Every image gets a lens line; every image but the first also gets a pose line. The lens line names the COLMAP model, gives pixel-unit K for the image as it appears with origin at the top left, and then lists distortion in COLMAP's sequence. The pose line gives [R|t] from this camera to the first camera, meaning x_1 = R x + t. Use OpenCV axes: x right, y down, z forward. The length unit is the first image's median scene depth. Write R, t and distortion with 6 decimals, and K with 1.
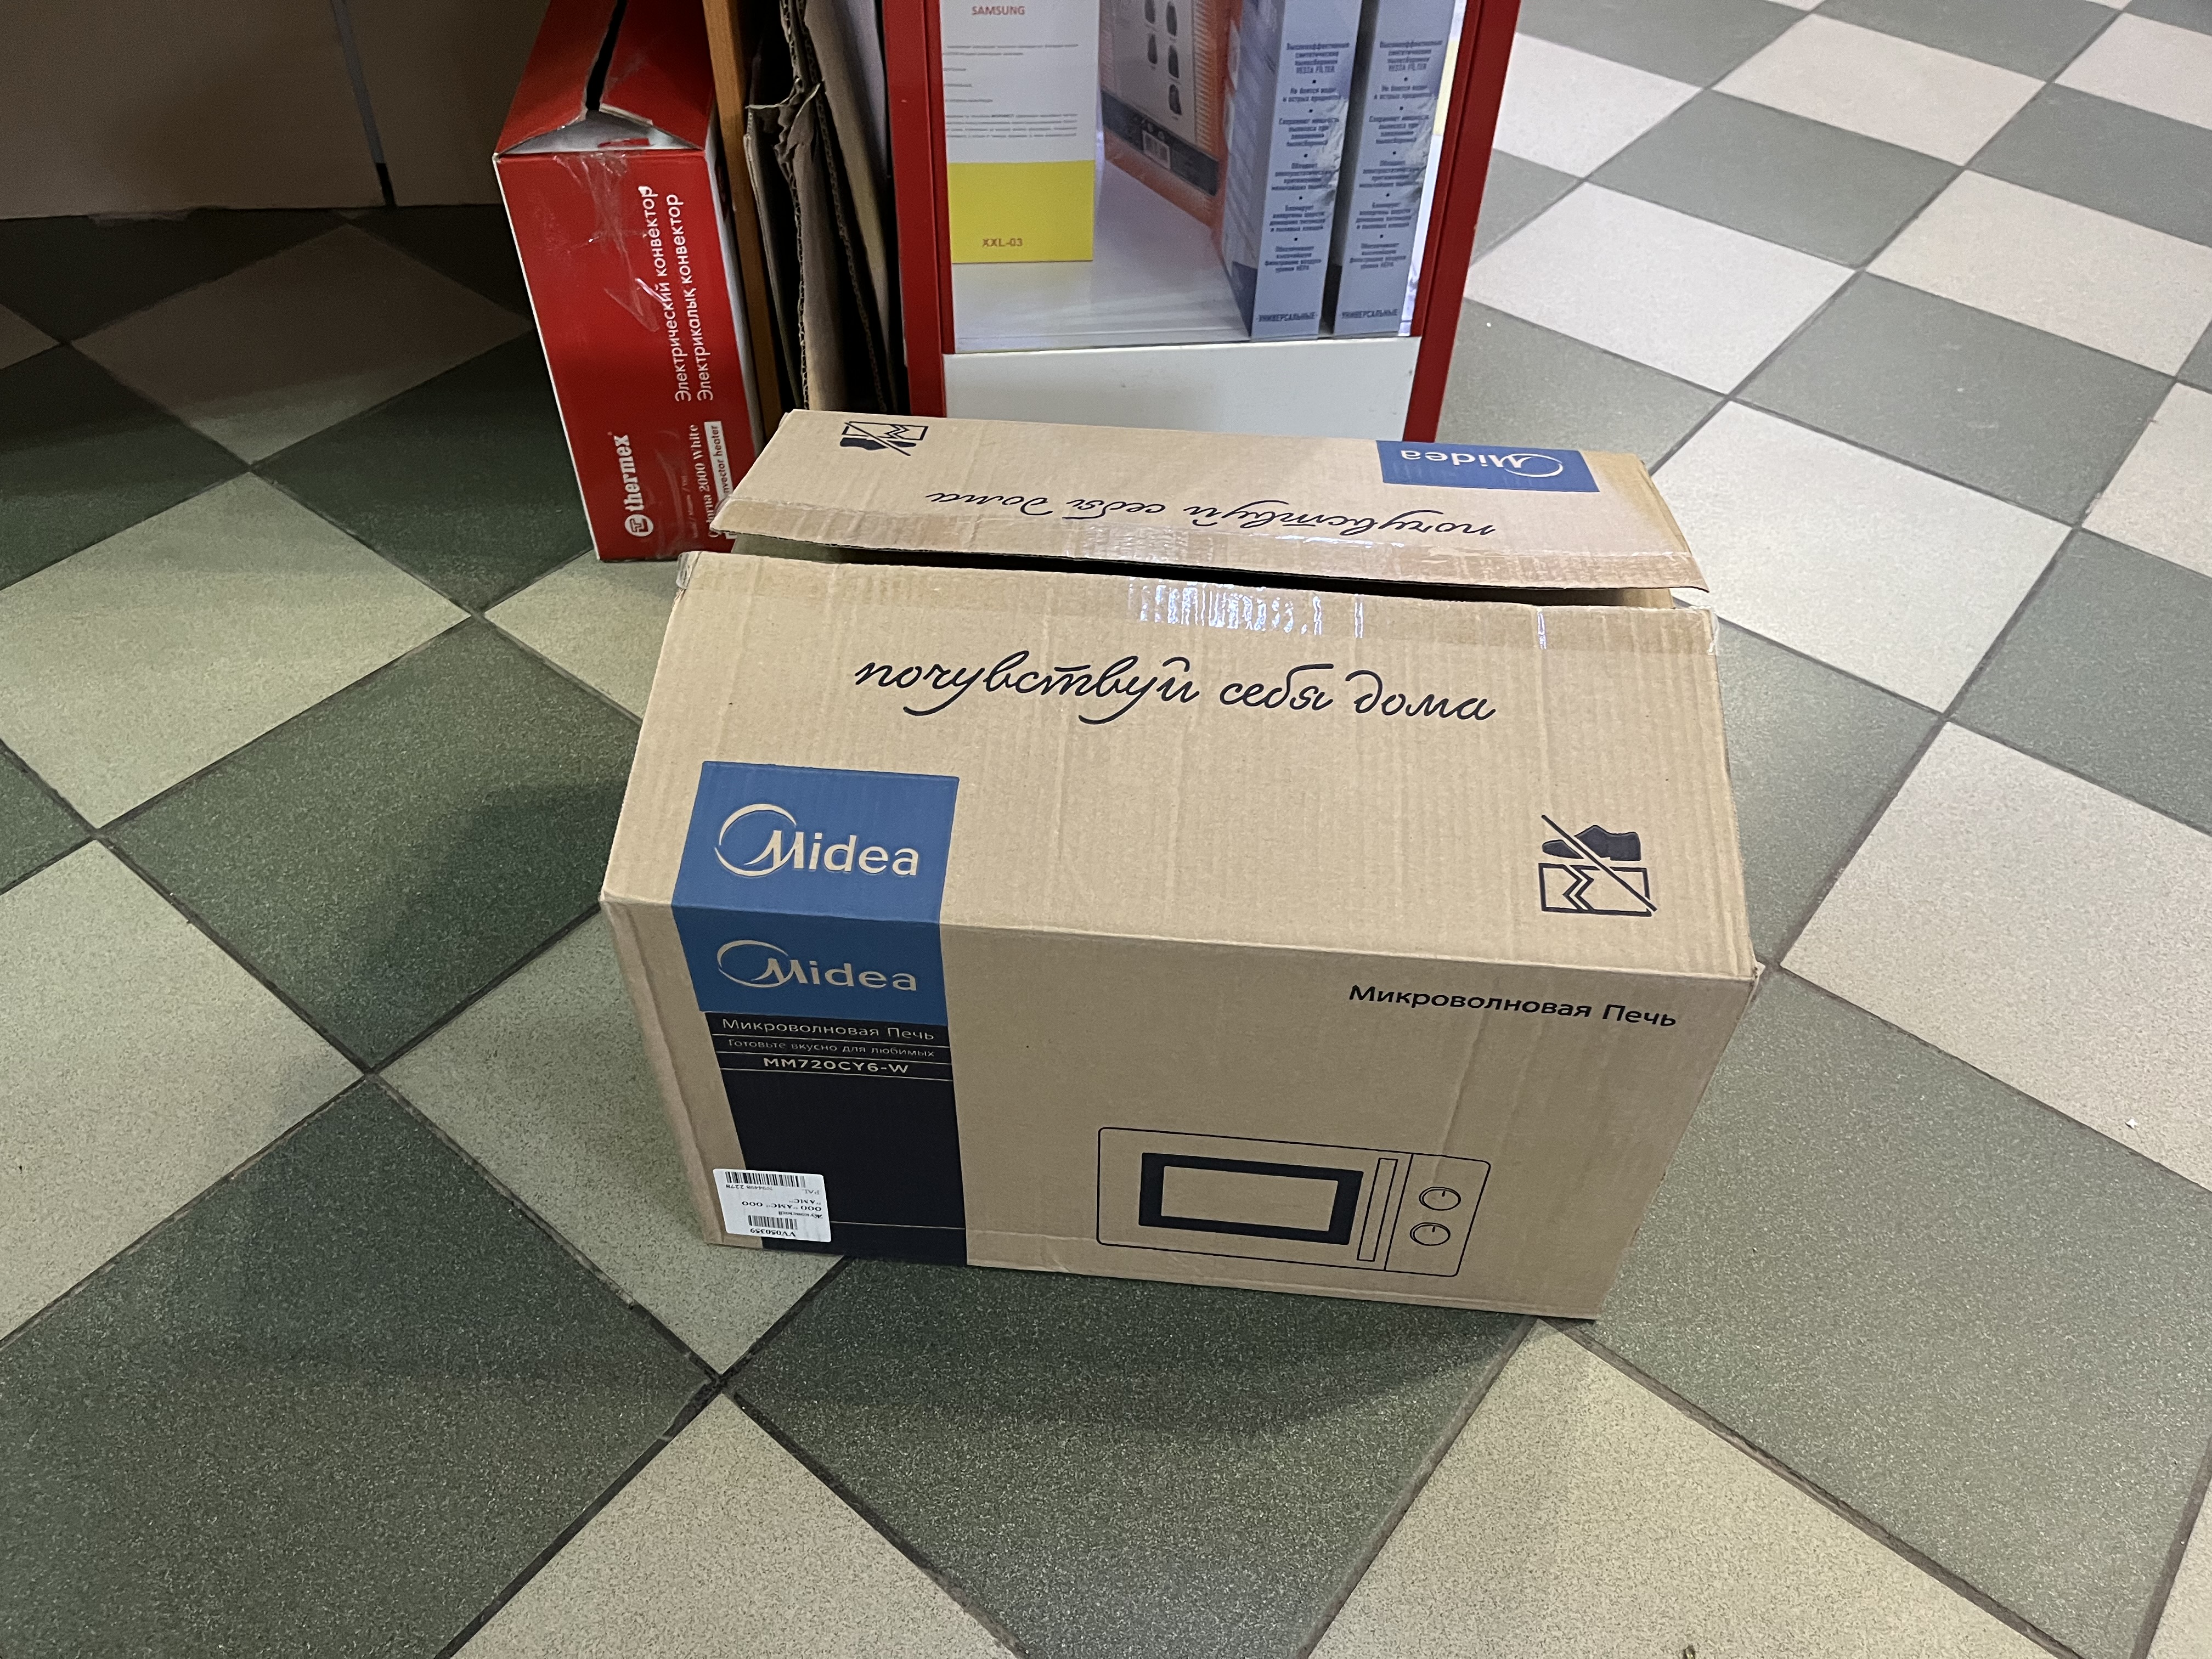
lens RADIAL K [[1700.7, 0, 1106.0], [0, 1700.7, 829.5], [0, 0, 1]] dist [0.046162, -0.097732]
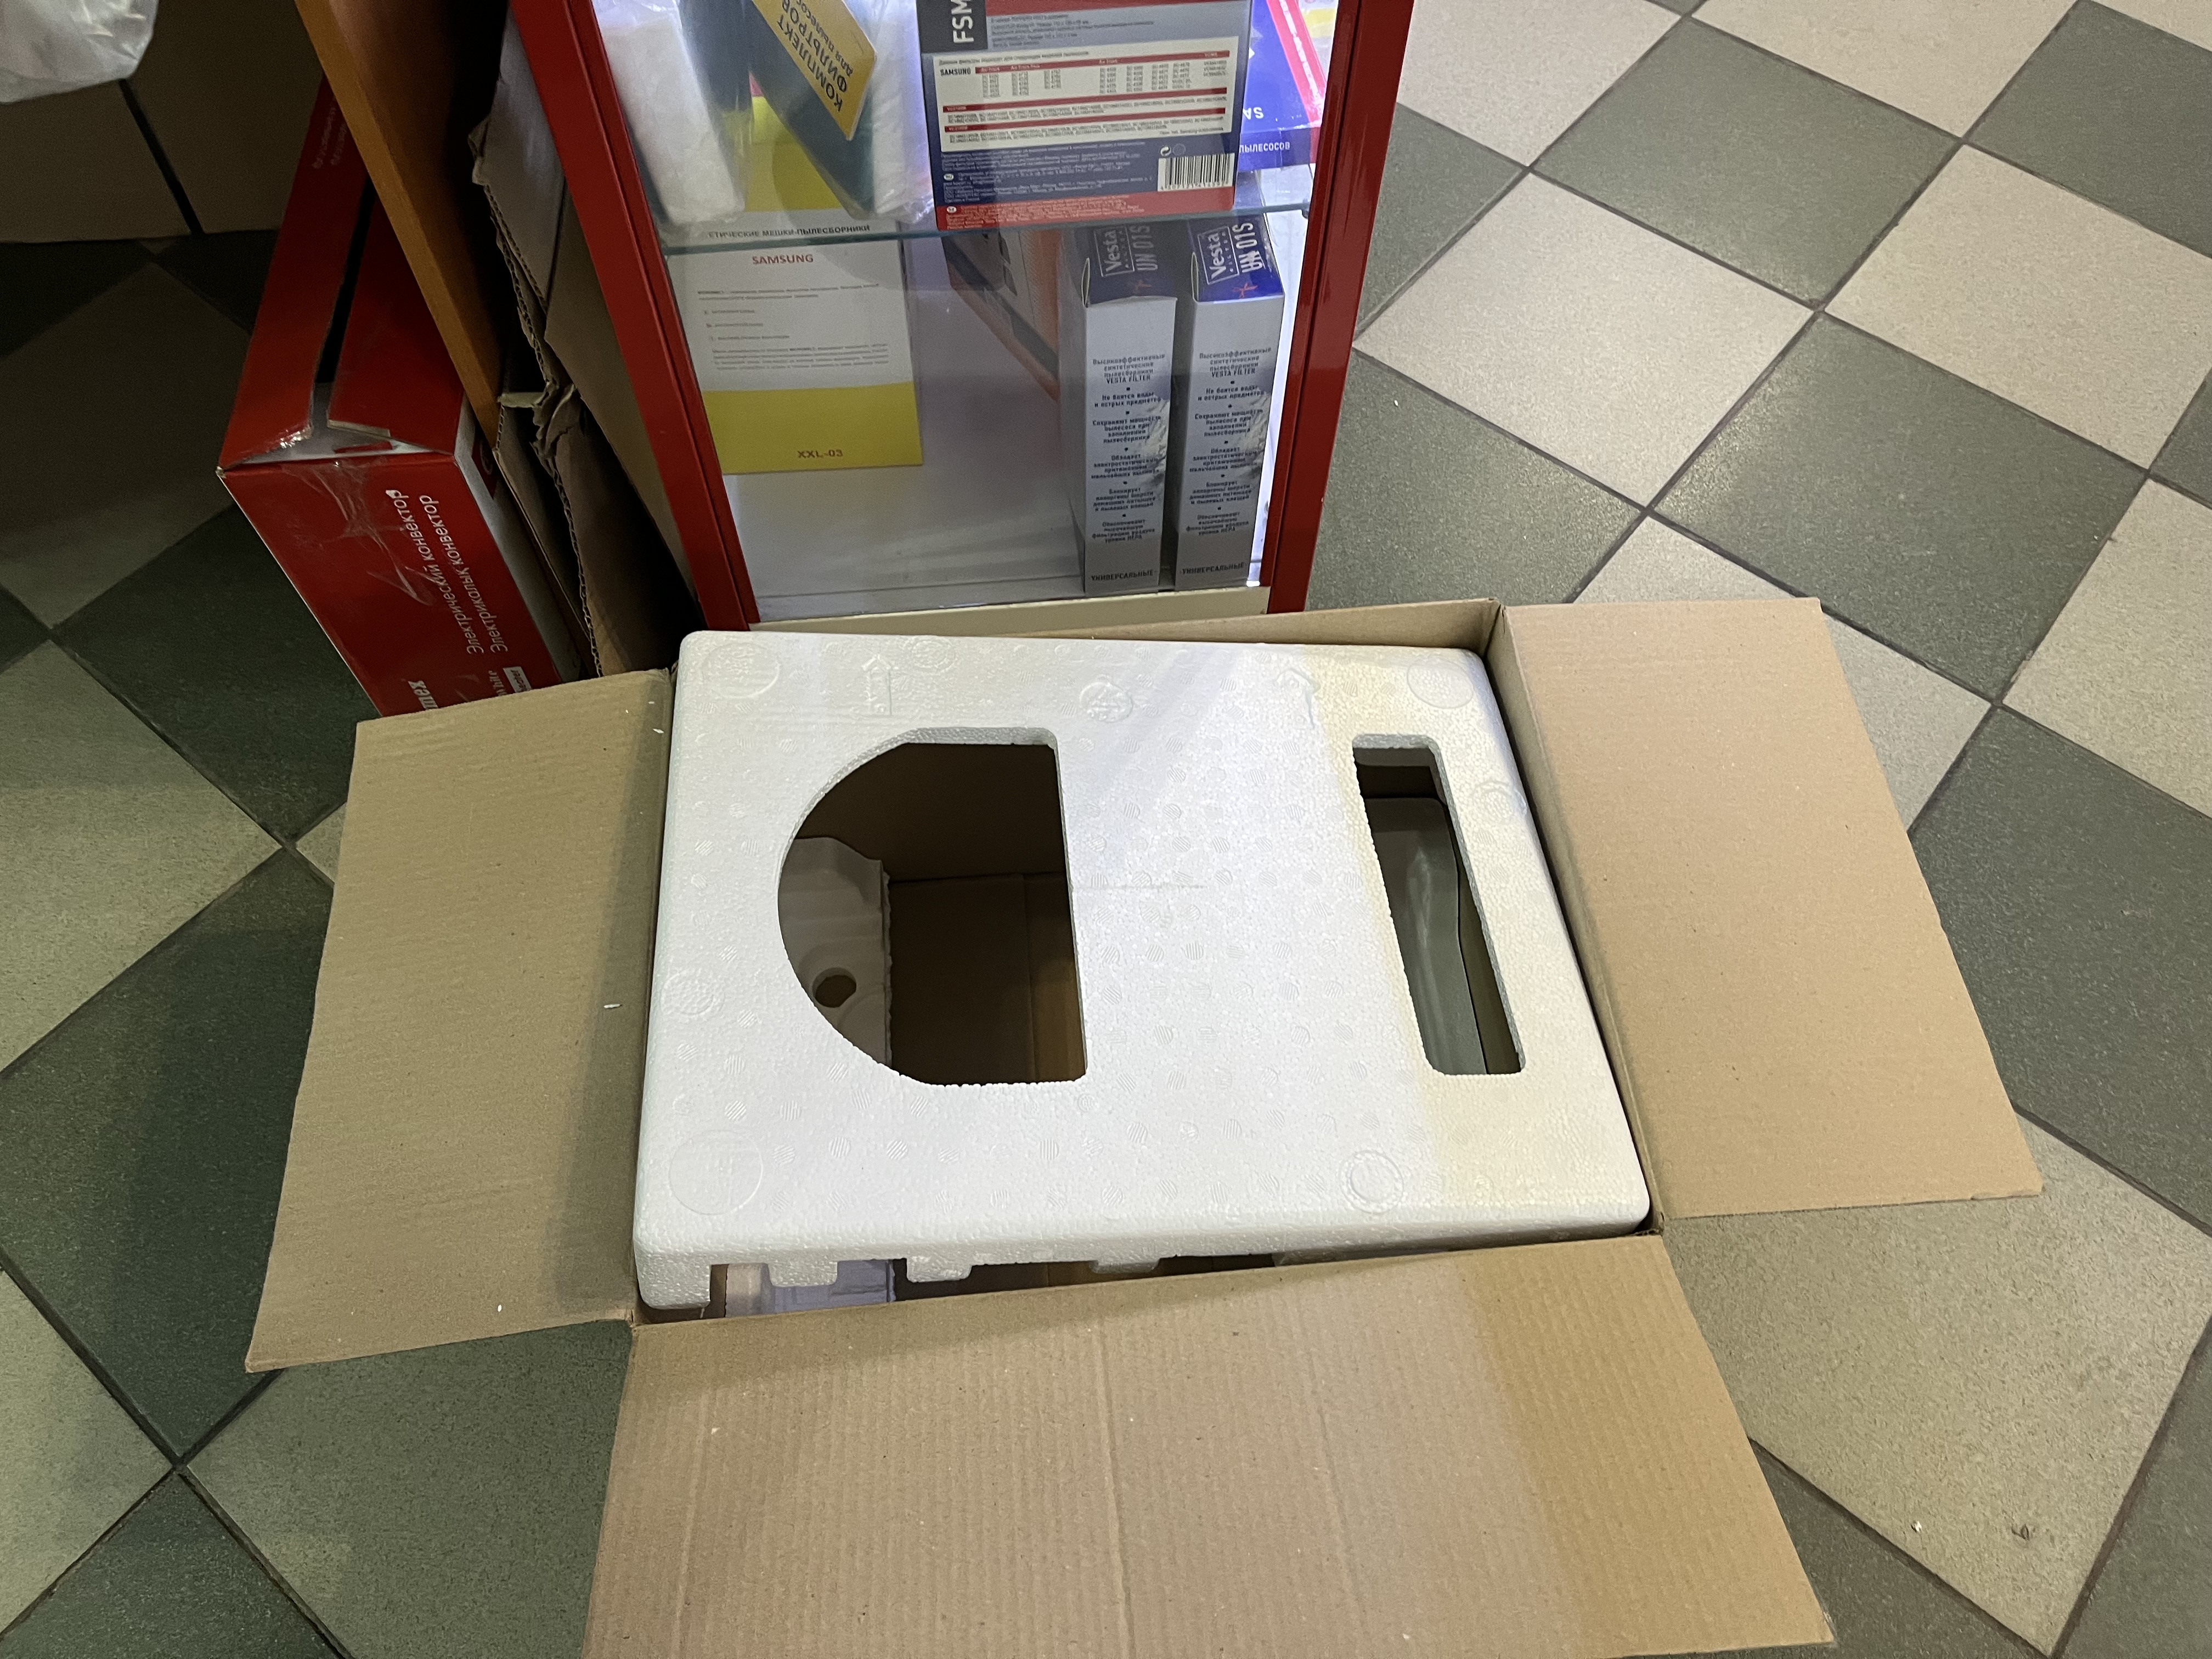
lens RADIAL K [[1693.8, 0, 1106.0], [0, 1693.8, 829.5], [0, 0, 1]] dist [0.055314, -0.090091]
pose [[0.999921, 0.000955, -0.012525, 0.114272], [0.001743, 0.976922, 0.213589, -0.378940], [0.012440, -0.213594, 0.976843, 0.083001]]
